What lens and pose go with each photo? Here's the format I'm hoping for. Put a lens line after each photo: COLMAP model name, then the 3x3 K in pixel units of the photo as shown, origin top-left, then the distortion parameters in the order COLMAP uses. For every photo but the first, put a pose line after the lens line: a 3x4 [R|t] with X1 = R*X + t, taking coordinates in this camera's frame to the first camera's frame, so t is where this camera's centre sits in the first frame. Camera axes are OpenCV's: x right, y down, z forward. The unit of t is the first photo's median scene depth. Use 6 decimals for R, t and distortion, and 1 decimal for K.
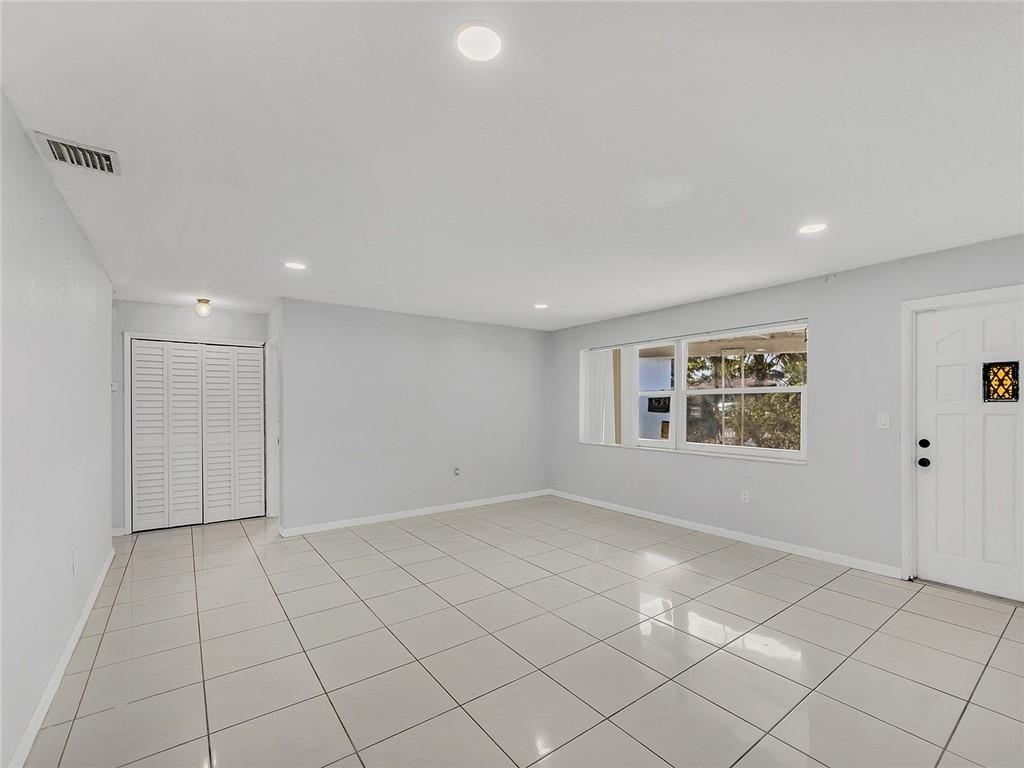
lens RADIAL K [[448.4, 0, 524.3], [0, 448.4, 405.7], [0, 0, 1]] dist [0.021407, -0.004434]
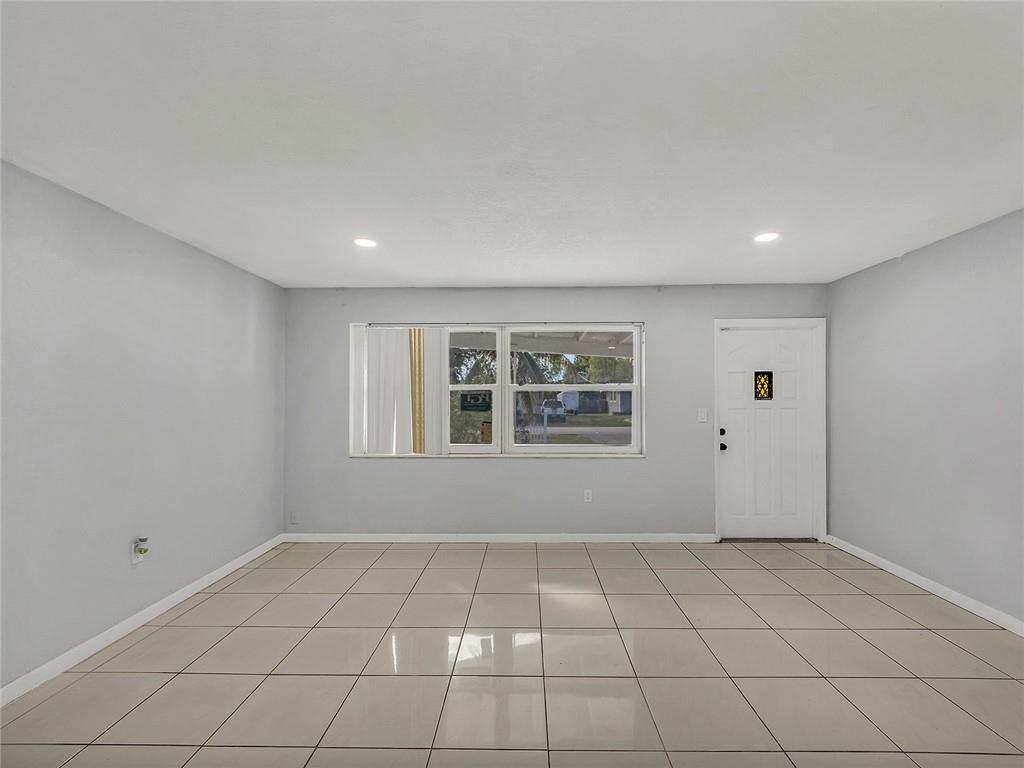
lens RADIAL K [[448.4, 0, 516.7], [0, 448.4, 396.7], [0, 0, 1]] dist [0.021407, -0.004434]
pose [[0.621563, 0.002622, 0.783360, -0.318233], [0.002179, 0.999985, -0.005076, -0.007607], [-0.783361, 0.004863, 0.621548, 0.443701]]
